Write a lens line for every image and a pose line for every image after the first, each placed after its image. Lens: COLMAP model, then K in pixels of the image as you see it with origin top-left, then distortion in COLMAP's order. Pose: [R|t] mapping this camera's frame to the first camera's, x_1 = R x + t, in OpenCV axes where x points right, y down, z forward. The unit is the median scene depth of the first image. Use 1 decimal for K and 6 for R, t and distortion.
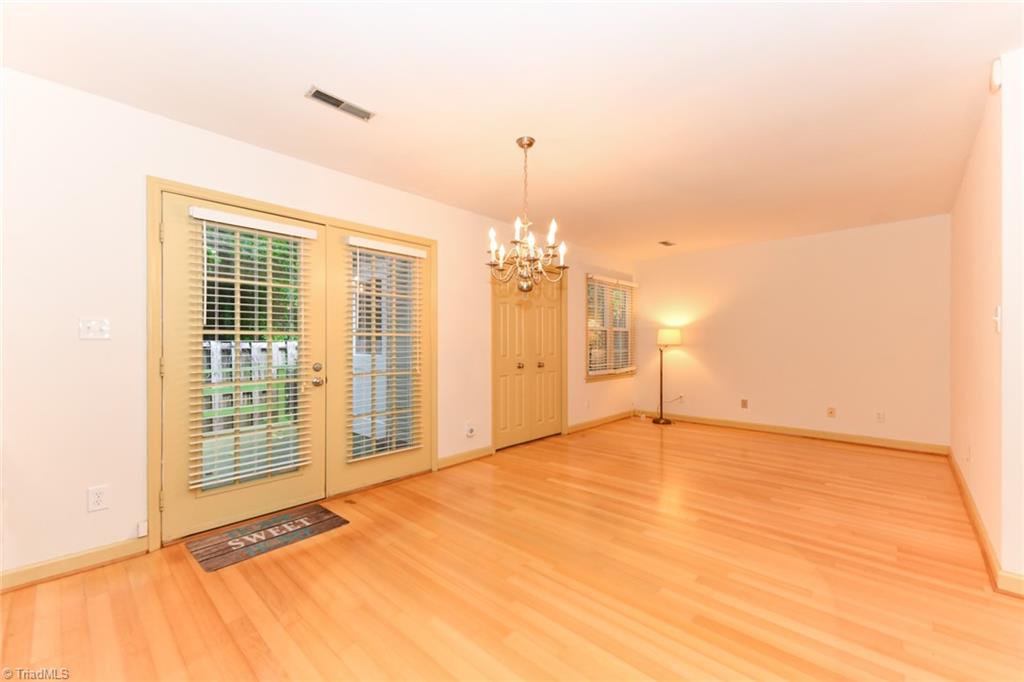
lens RADIAL K [[408.2, 0, 515.2], [0, 408.2, 341.0], [0, 0, 1]] dist [0.012836, 0.000005]
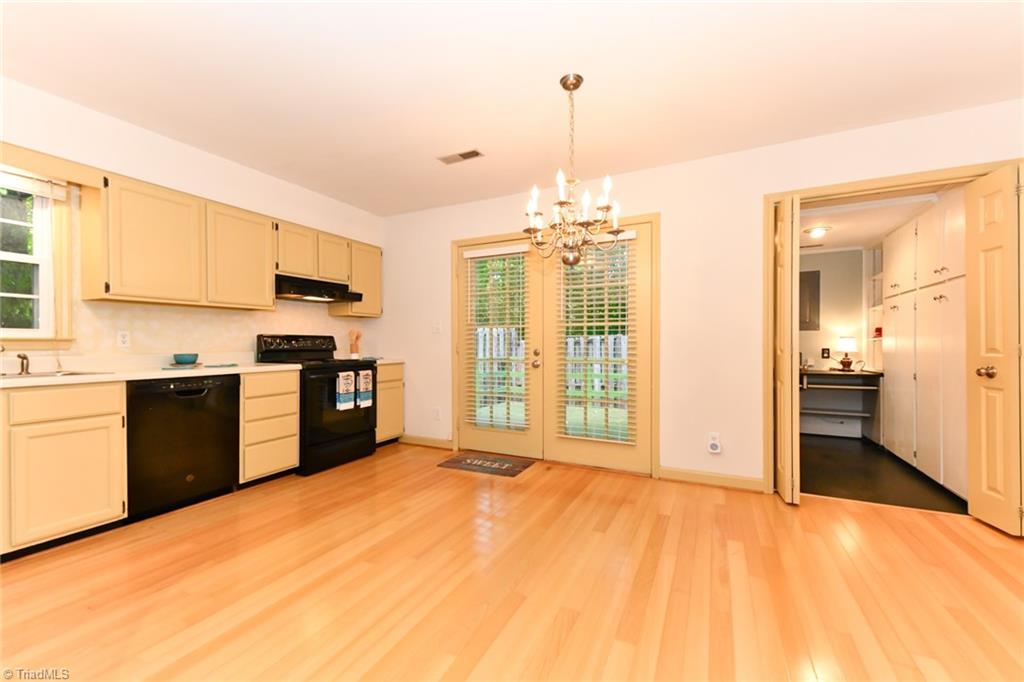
lens RADIAL K [[409.6, 0, 518.1], [0, 409.6, 342.3], [0, 0, 1]] dist [0.031799, -0.012822]
pose [[0.294582, -0.001644, -0.955625, 0.779491], [0.001852, 0.999998, -0.001149, 0.038674], [0.955625, -0.001431, 0.294584, 0.645204]]
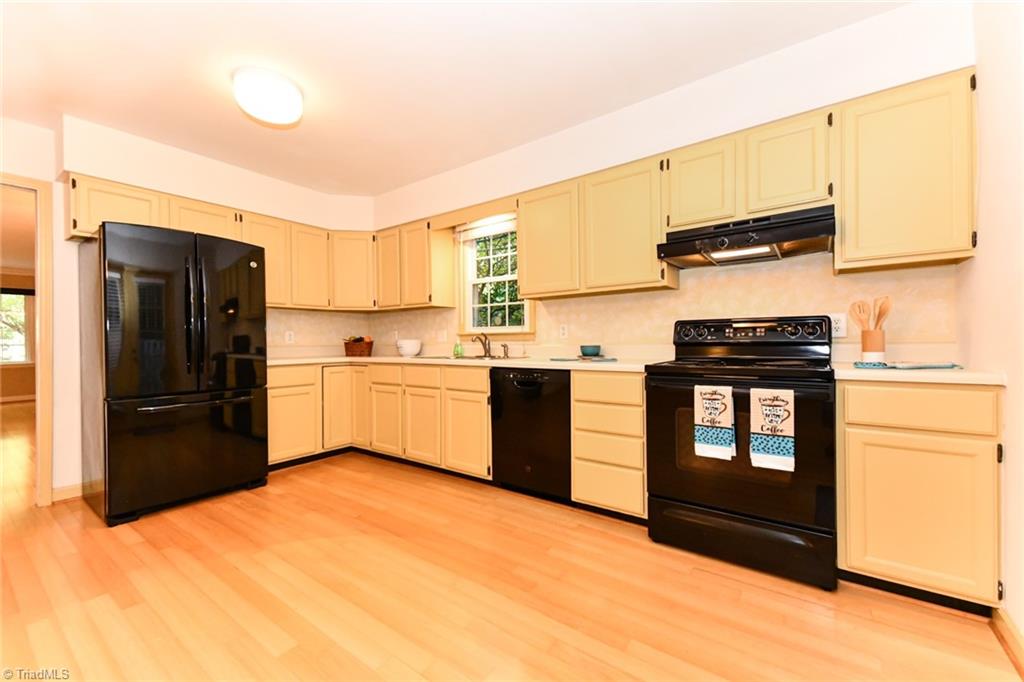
lens RADIAL K [[408.2, 0, 515.2], [0, 408.2, 341.0], [0, 0, 1]] dist [0.012836, 0.000005]
pose [[-0.993023, 0.012517, -0.117254, -0.241910], [0.012493, 0.999922, 0.000940, 0.051382], [0.117256, -0.000531, -0.993102, 1.151063]]
